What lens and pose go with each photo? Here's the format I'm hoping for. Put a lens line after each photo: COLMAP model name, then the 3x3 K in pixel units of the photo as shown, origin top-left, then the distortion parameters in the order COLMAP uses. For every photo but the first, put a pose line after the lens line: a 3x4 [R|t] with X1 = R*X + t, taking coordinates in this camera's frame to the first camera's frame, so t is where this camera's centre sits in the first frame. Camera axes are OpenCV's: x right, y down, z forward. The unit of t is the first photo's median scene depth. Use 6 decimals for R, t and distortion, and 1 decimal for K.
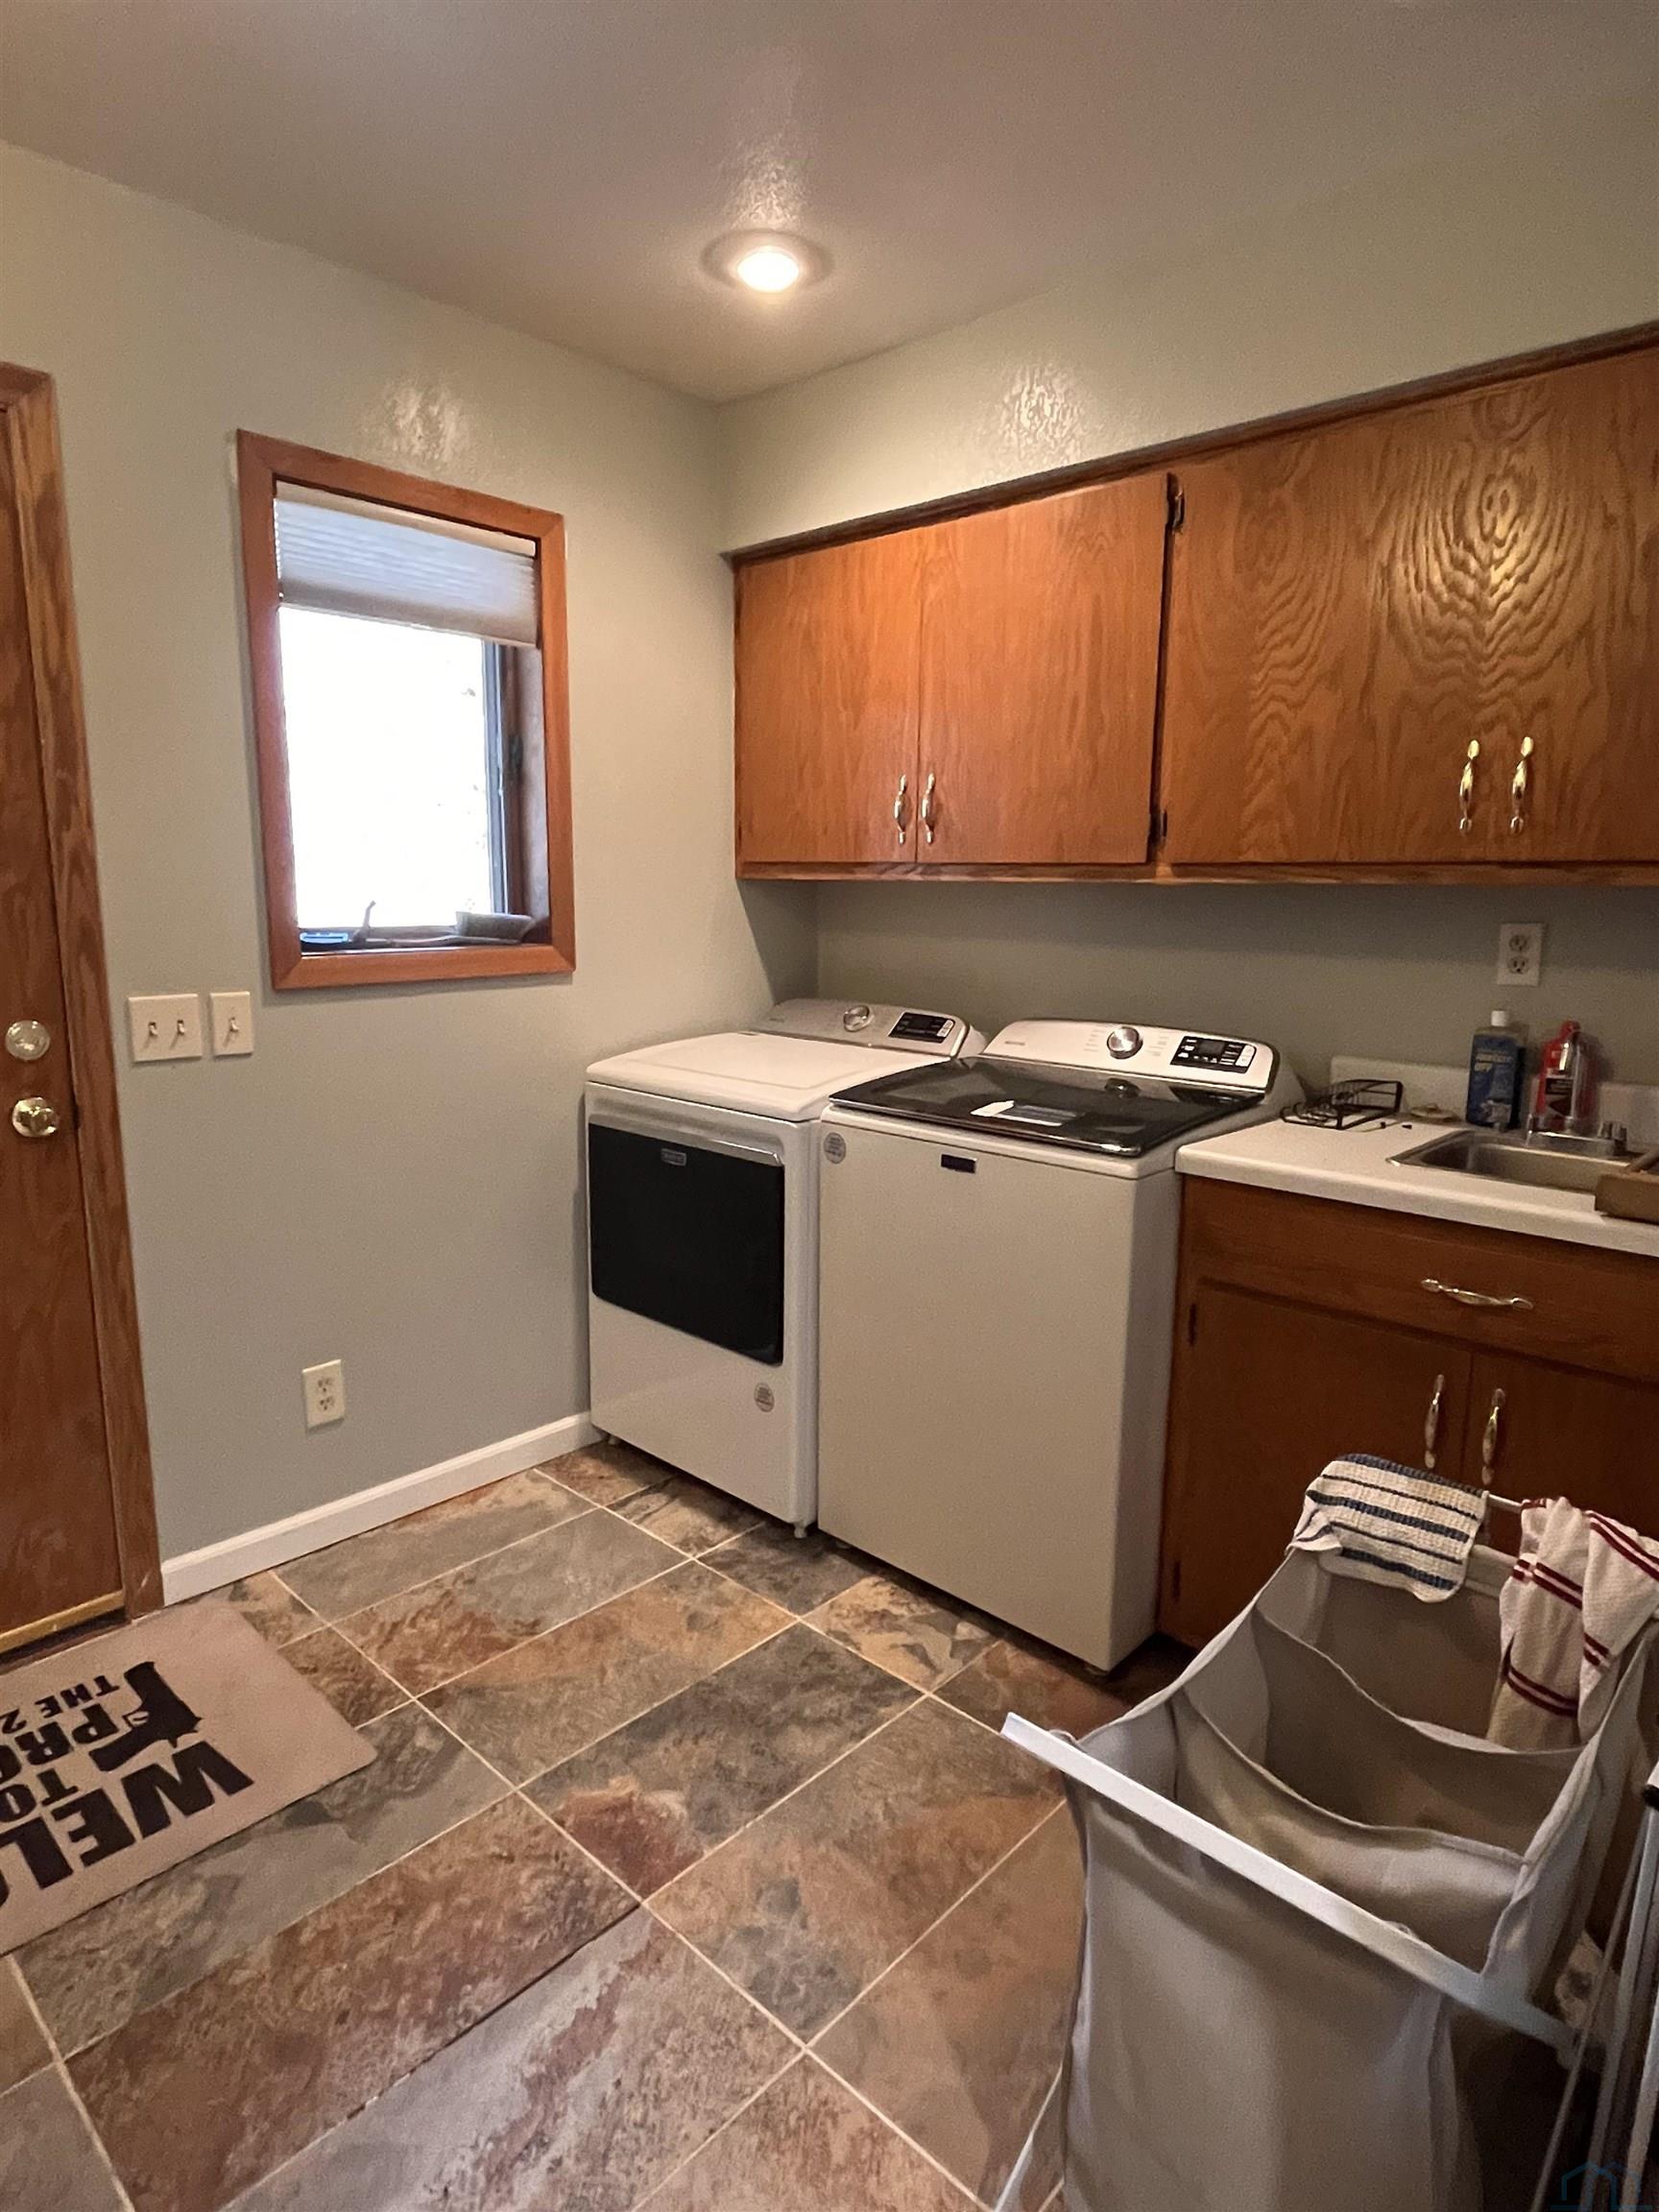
lens RADIAL K [[1252.3, 0, 823.2], [0, 1252.3, 1105.9], [0, 0, 1]] dist [-0.008323, 0.000043]
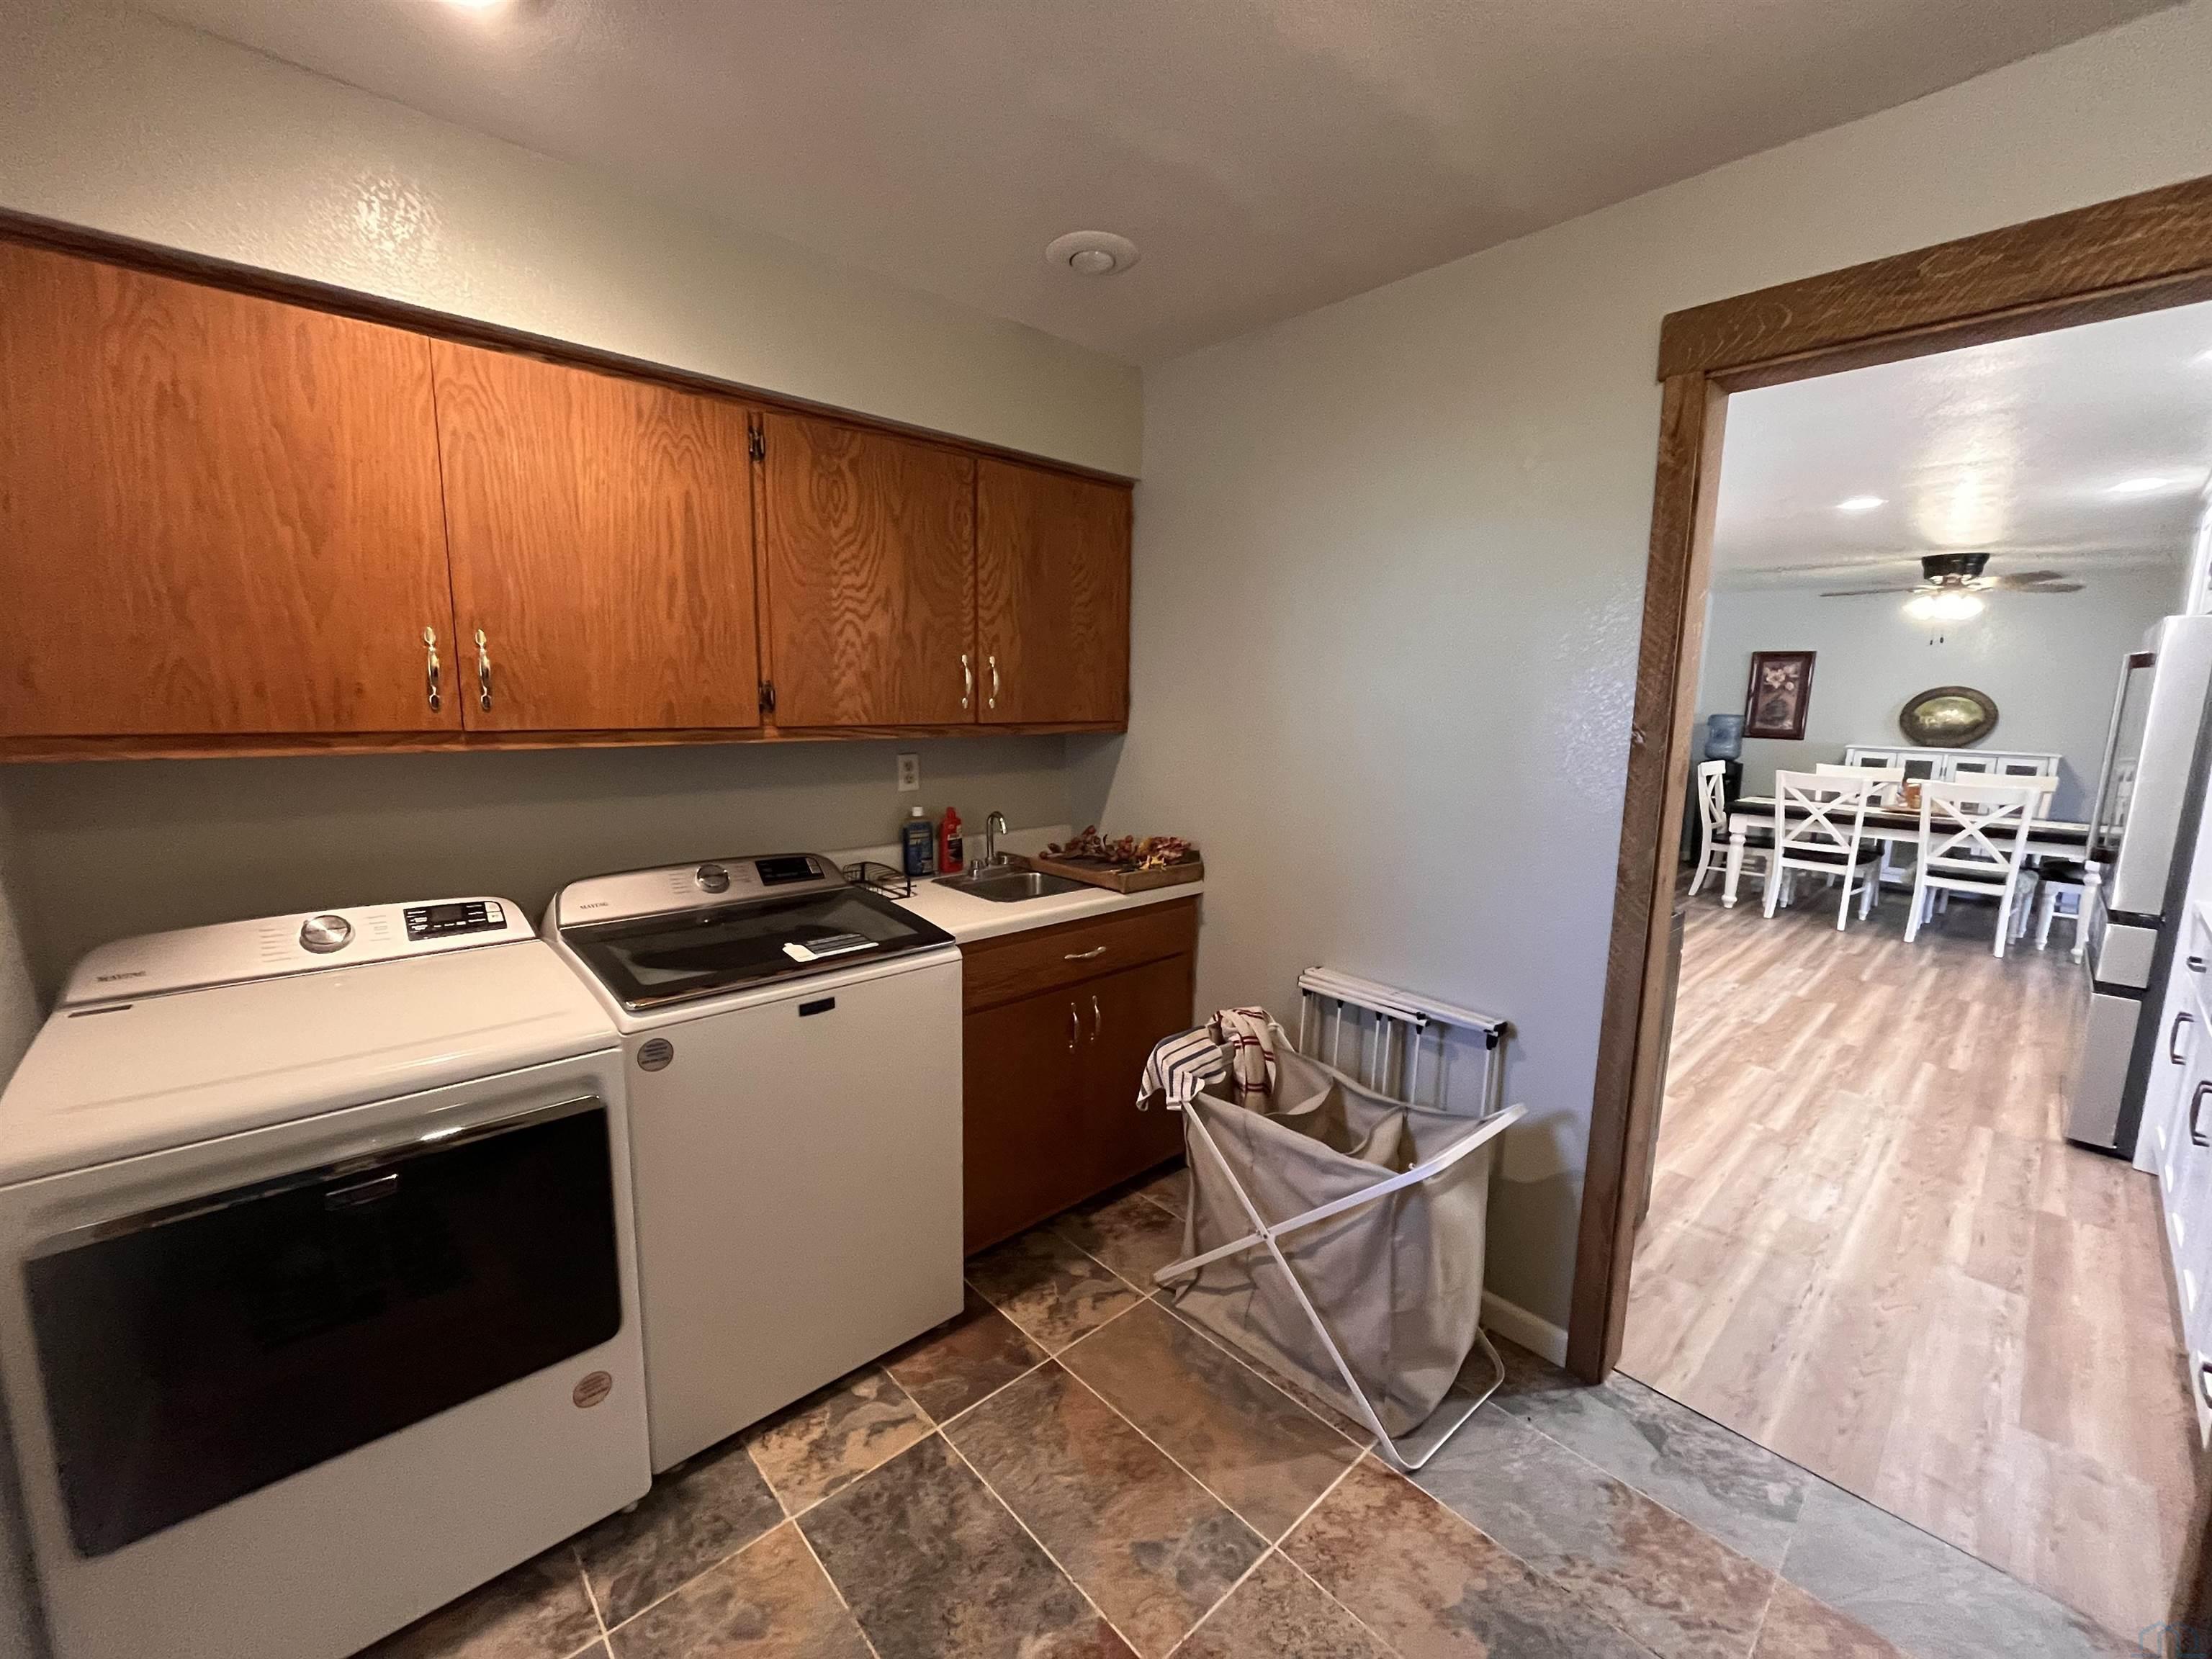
lens RADIAL K [[891.7, 0, 1107.0], [0, 891.7, 831.5], [0, 0, 1]] dist [-0.003239, 0.000090]
pose [[0.068053, -0.160037, 0.984762, -0.636012], [0.163618, 0.975477, 0.147221, -0.182291], [-0.984174, 0.151106, 0.092569, 0.655097]]
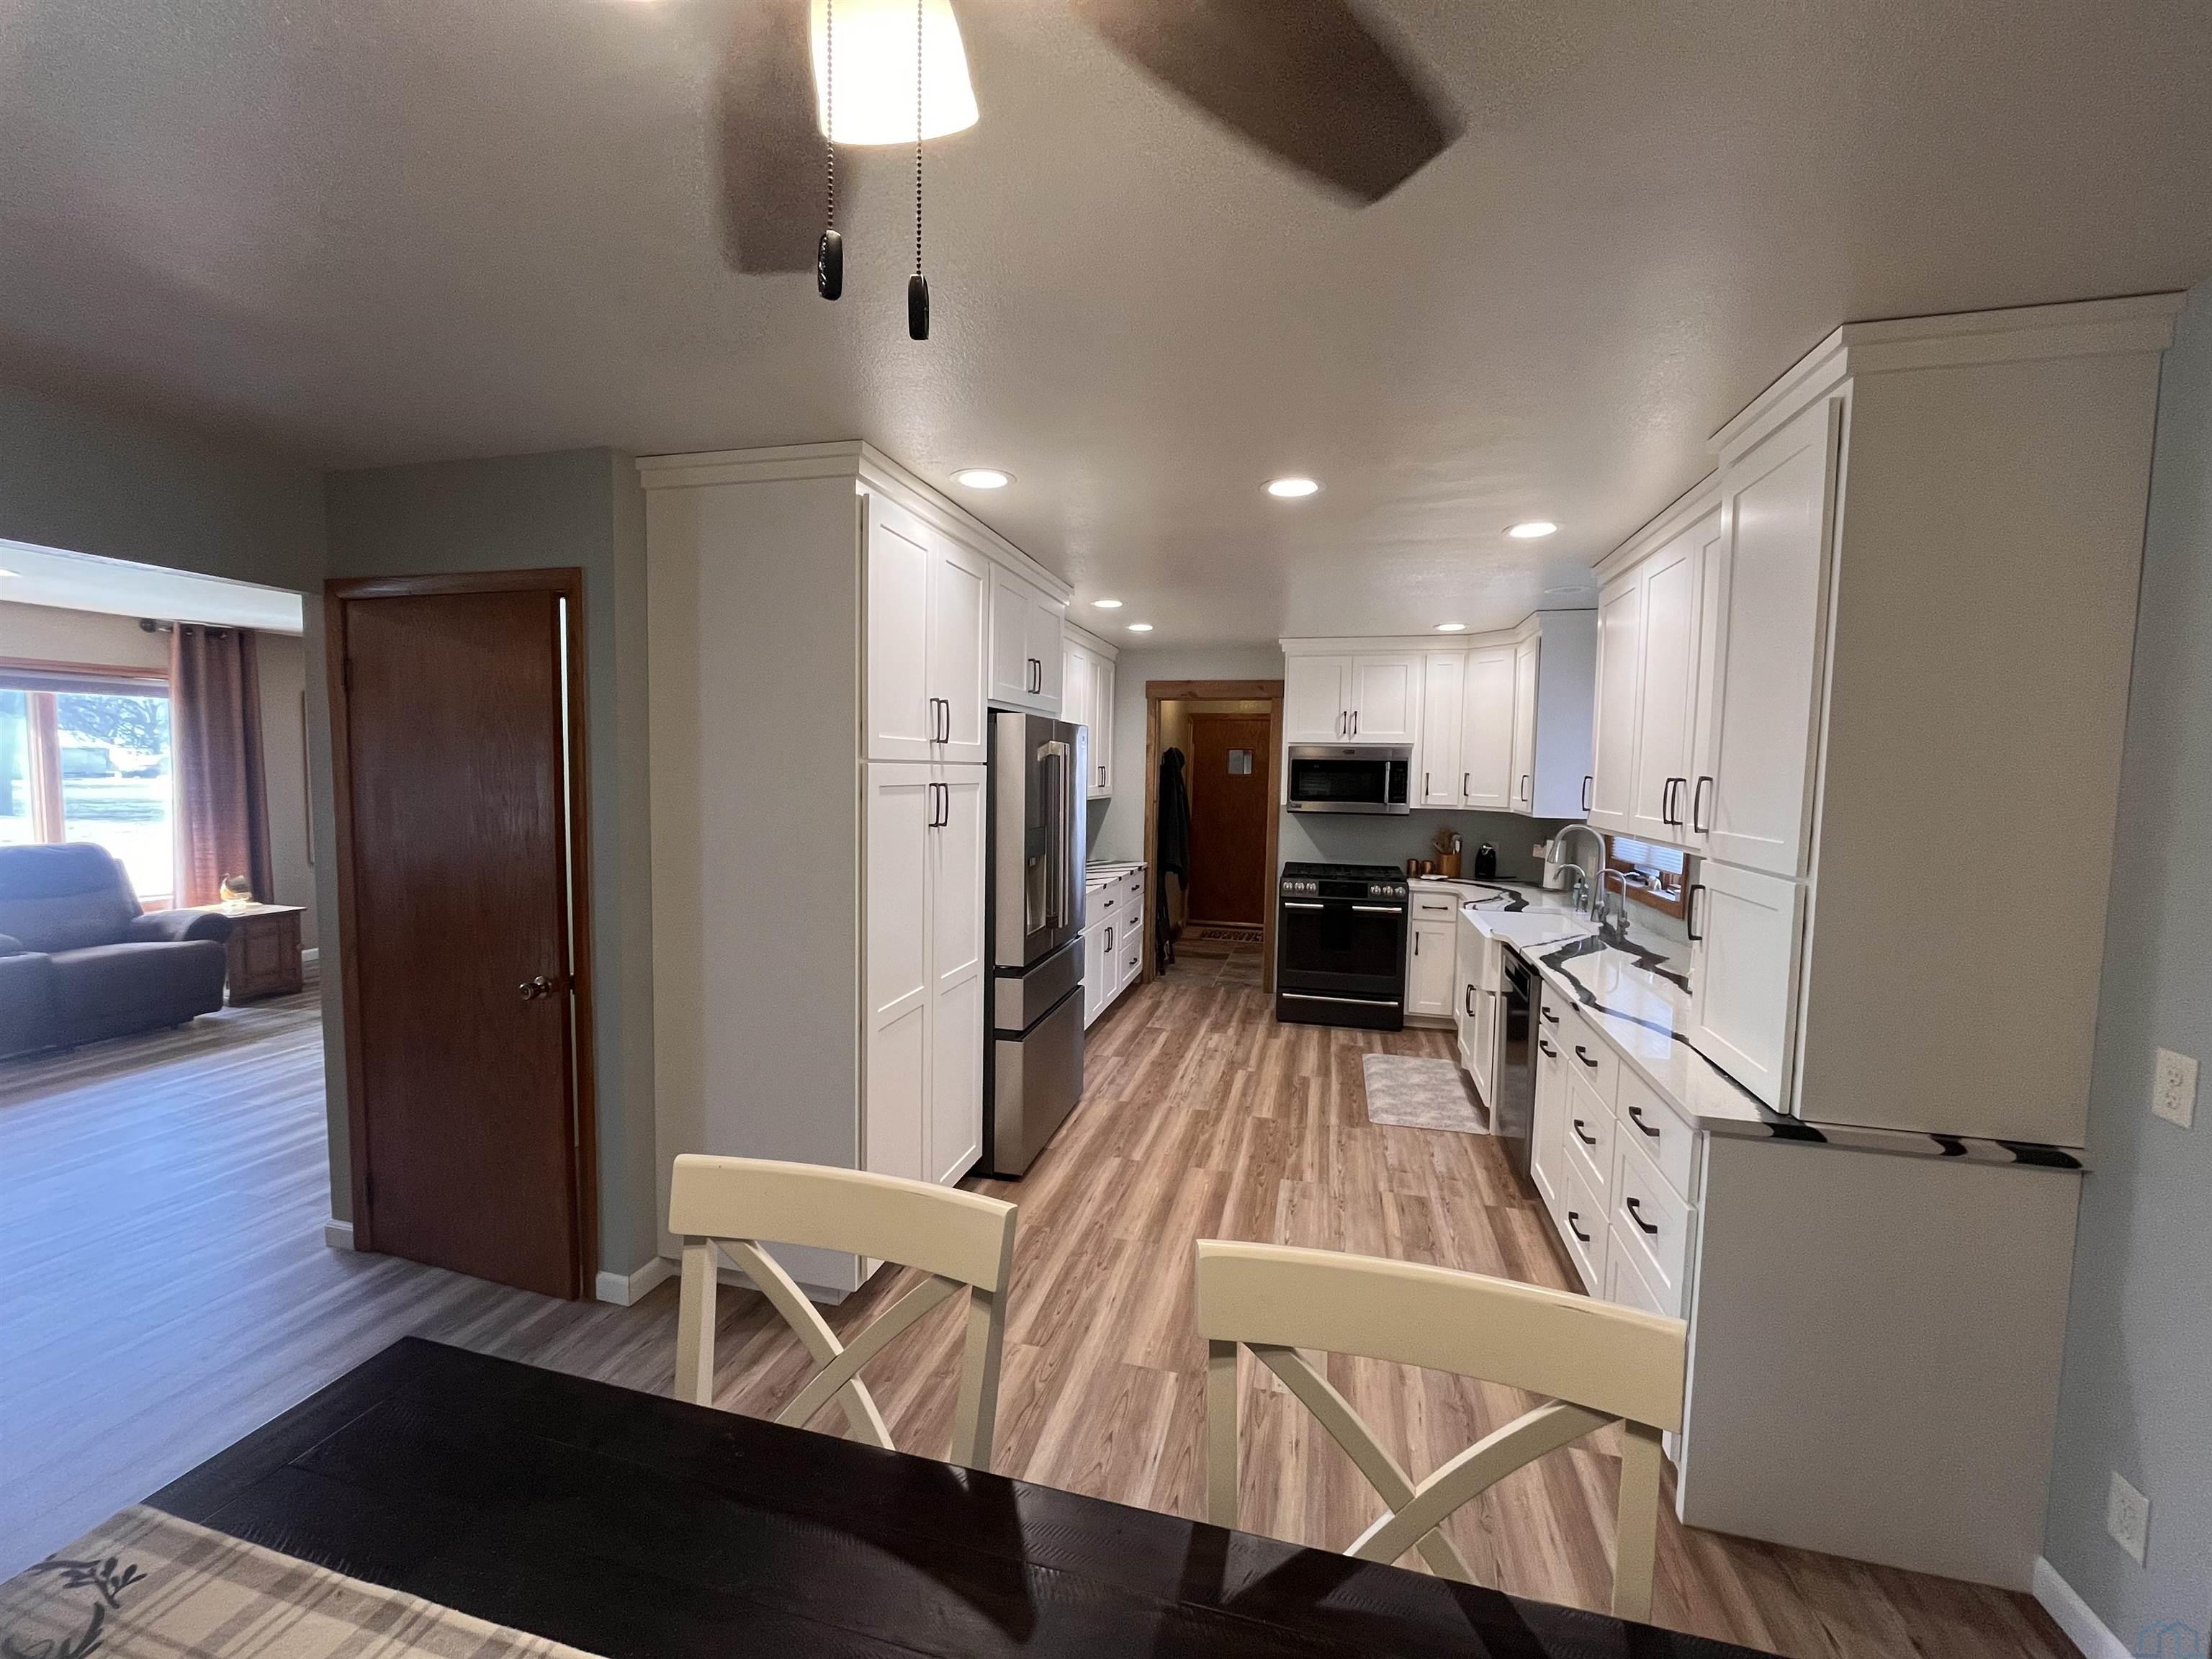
lens RADIAL K [[891.7, 0, 1106.9], [0, 891.7, 829.3], [0, 0, 1]] dist [-0.003239, 0.000090]
pose [[0.485844, 0.064419, -0.871669, 2.496835], [-0.170889, 0.985034, -0.022452, 0.205318], [0.857177, 0.159867, 0.489581, -1.656747]]
